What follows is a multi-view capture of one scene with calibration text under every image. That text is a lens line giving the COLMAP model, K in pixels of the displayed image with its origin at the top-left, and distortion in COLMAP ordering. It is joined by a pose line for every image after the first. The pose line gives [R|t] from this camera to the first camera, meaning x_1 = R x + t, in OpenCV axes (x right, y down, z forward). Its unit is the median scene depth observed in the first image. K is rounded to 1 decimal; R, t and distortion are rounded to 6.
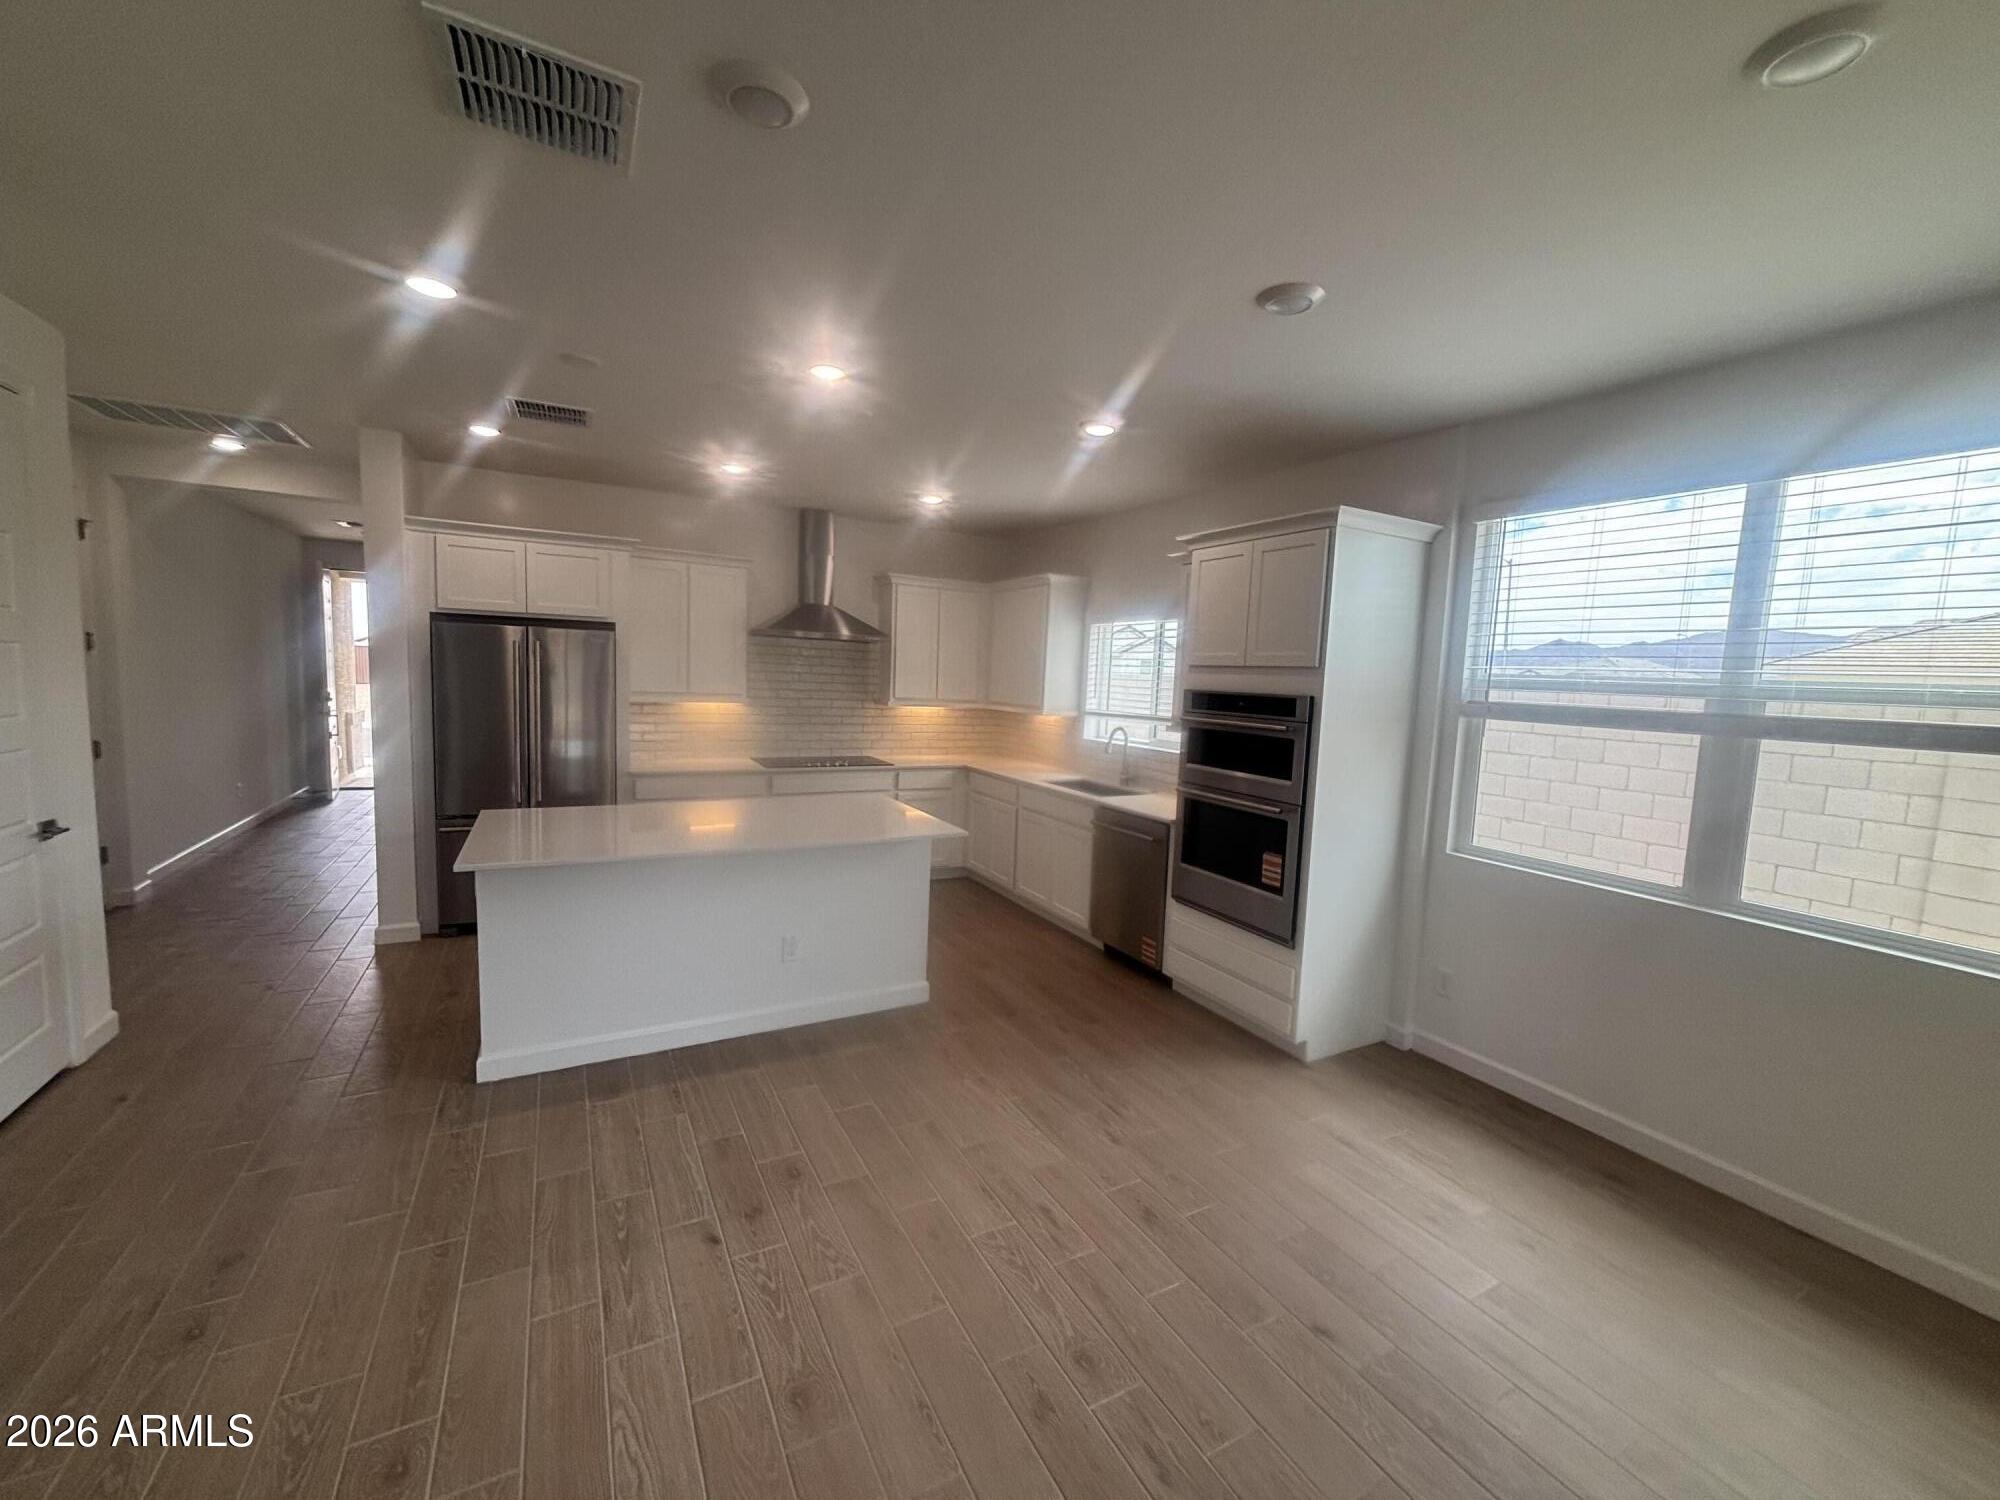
lens RADIAL K [[800.8, 0, 1000.0], [0, 800.8, 750.0], [0, 0, 1]] dist [0.007073, -0.003795]
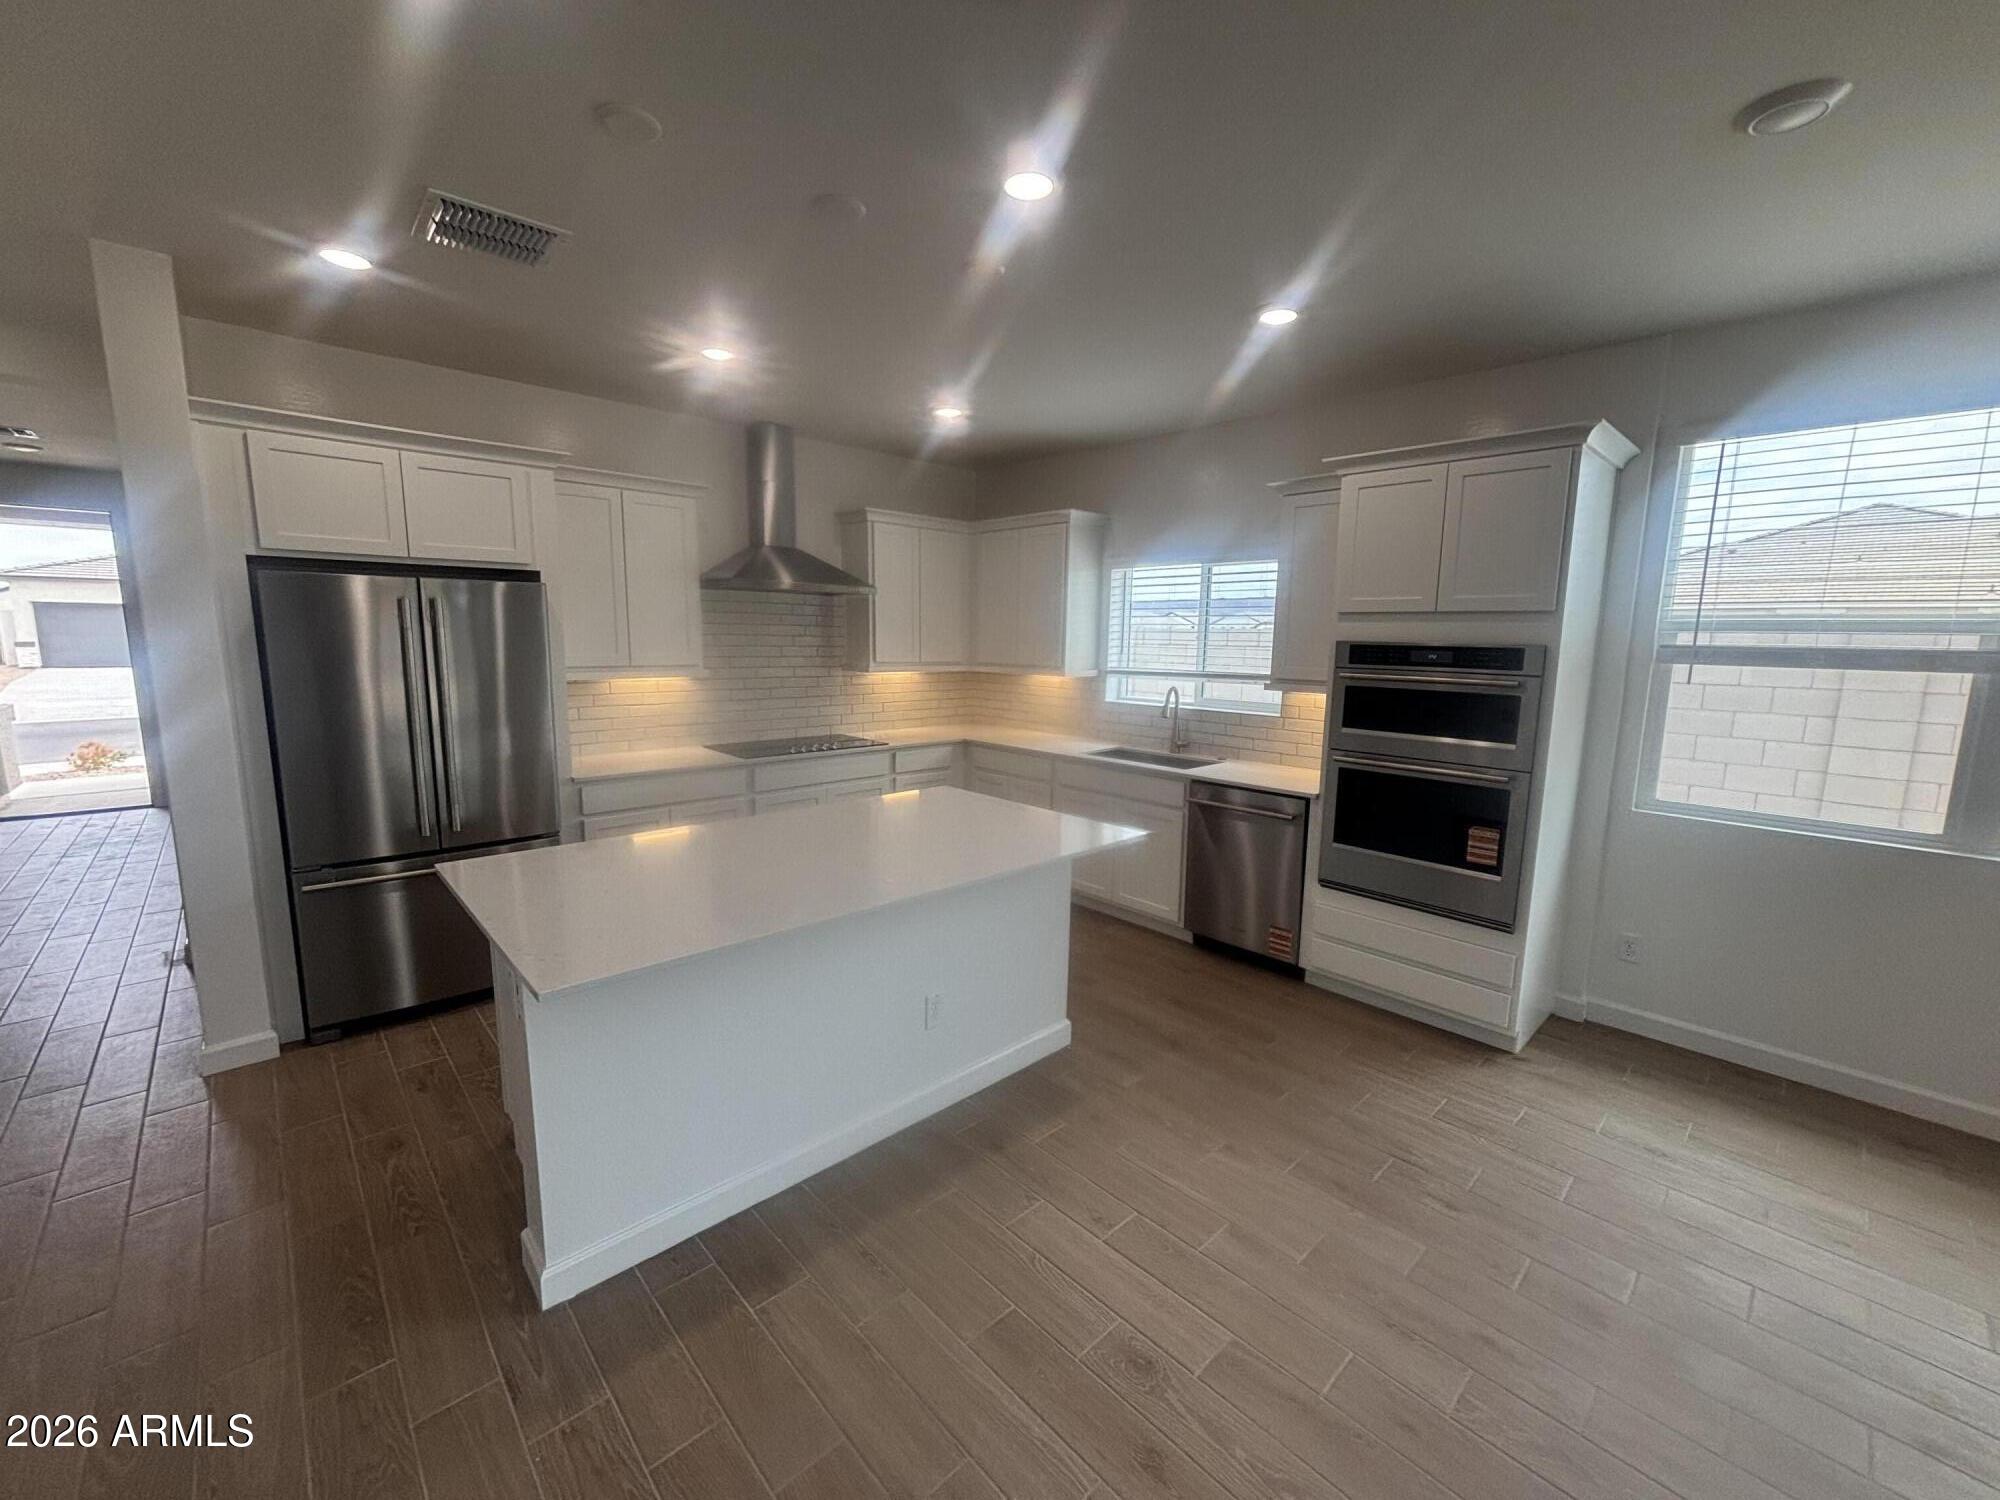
lens RADIAL K [[800.8, 0, 1000.0], [0, 800.8, 750.0], [0, 0, 1]] dist [0.007073, -0.003795]
pose [[0.967981, -0.063007, 0.242987, -0.269938], [0.049180, 0.996828, 0.062565, -0.025569], [-0.246158, -0.048612, 0.968010, 0.206105]]
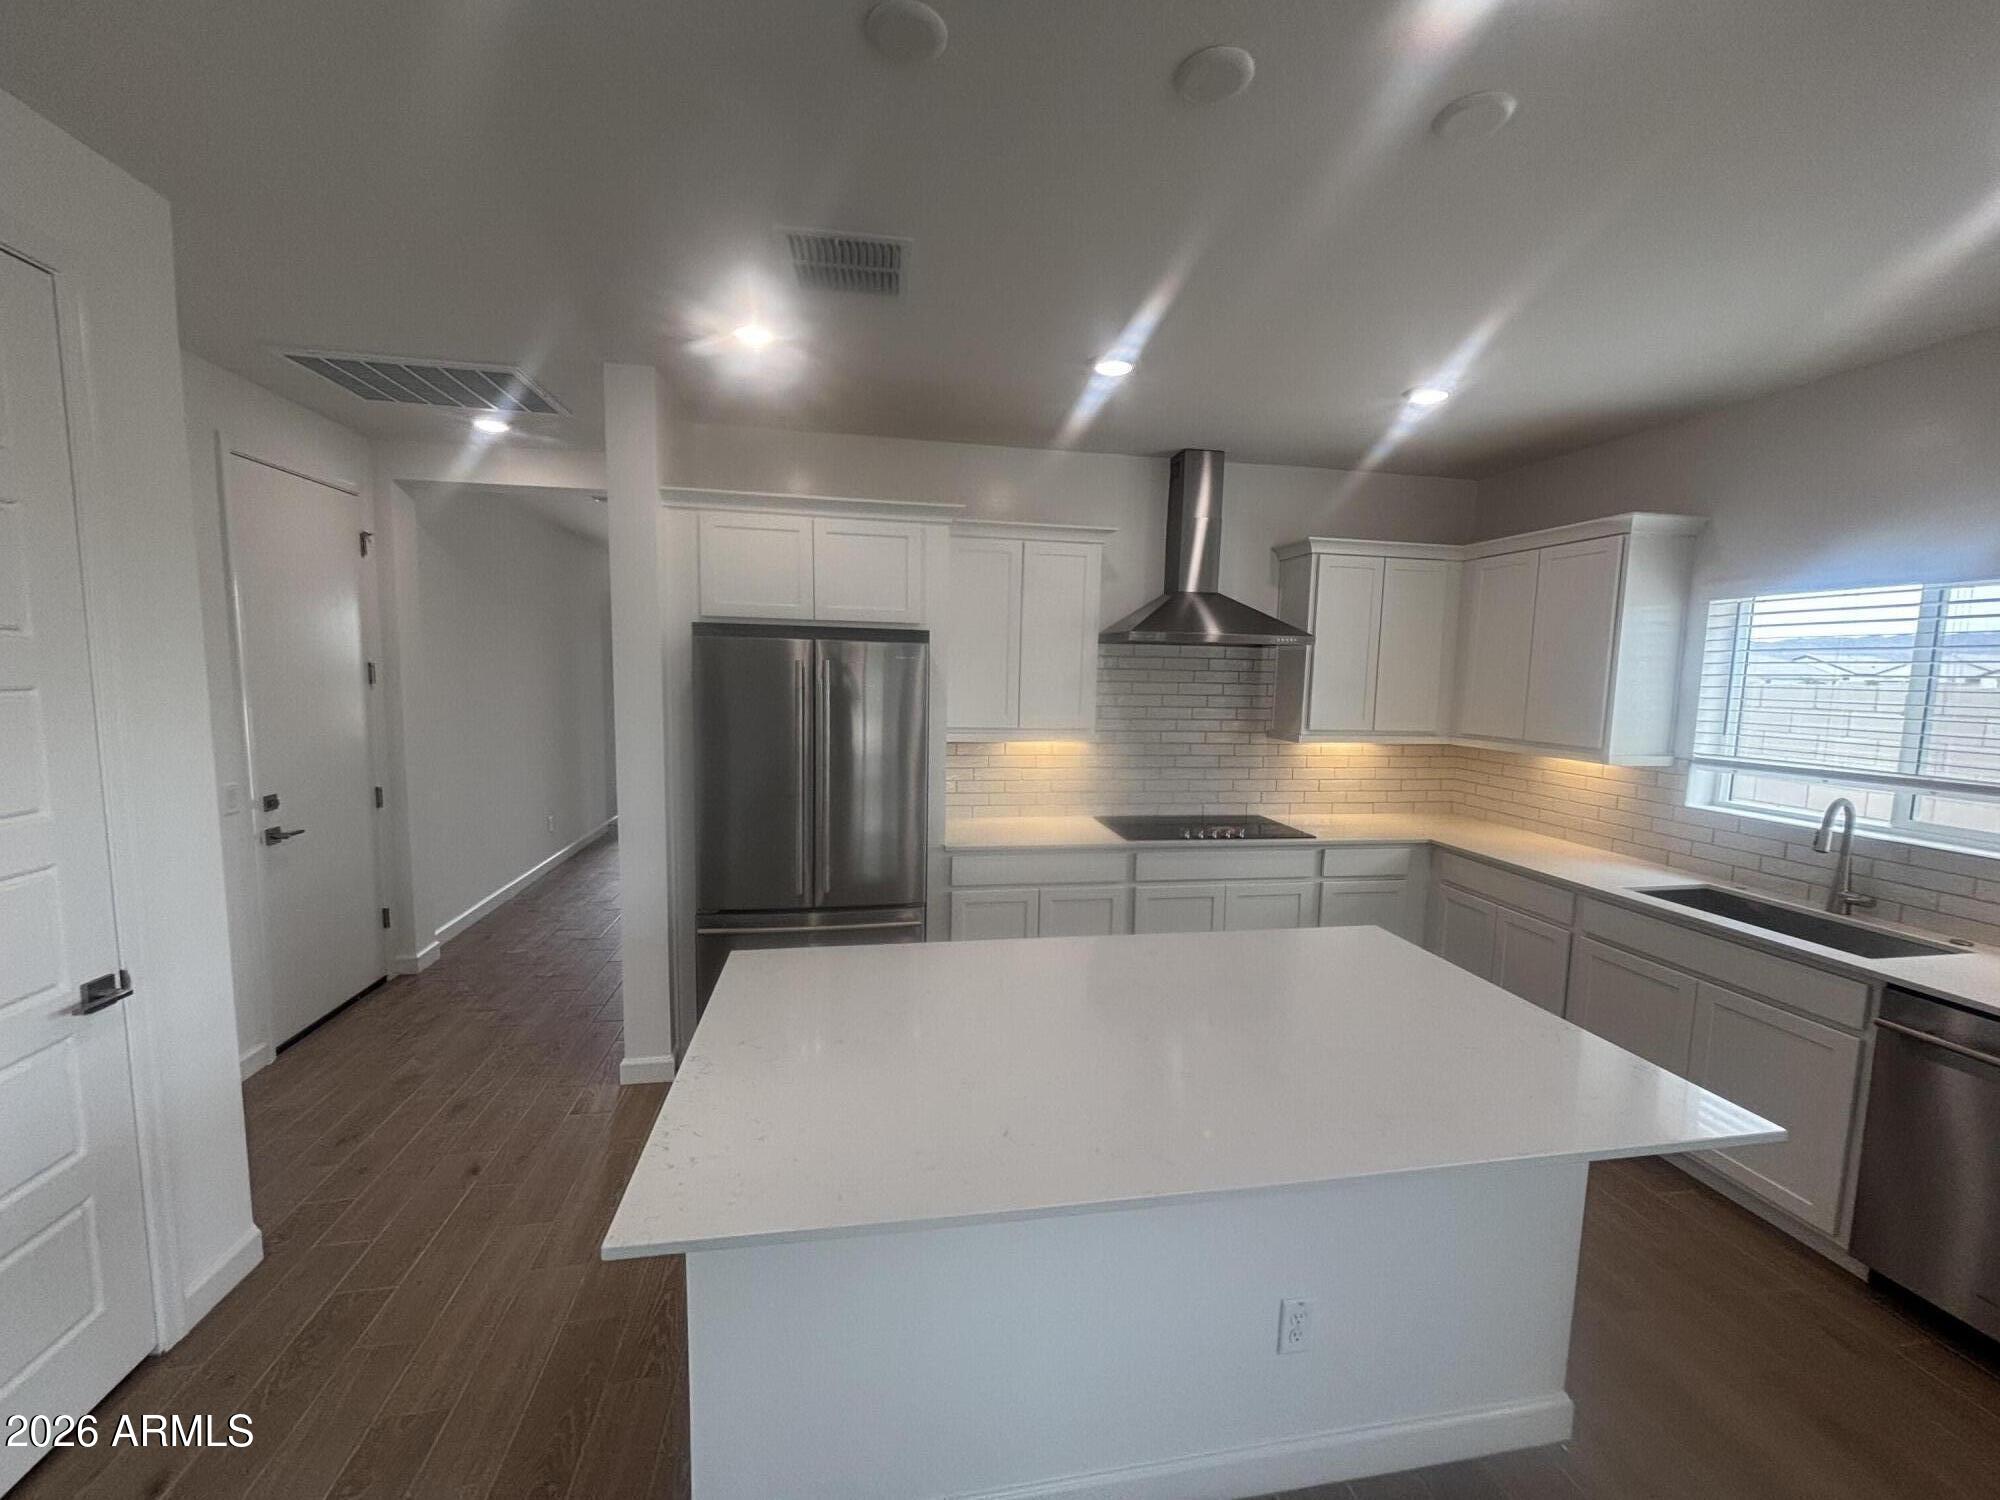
lens RADIAL K [[800.8, 0, 1000.0], [0, 800.8, 750.0], [0, 0, 1]] dist [0.007073, -0.003795]
pose [[0.948128, 0.010152, -0.317726, -0.205118], [-0.012220, 0.999915, -0.004518, -0.054293], [0.317653, 0.008166, 0.948172, 0.377797]]
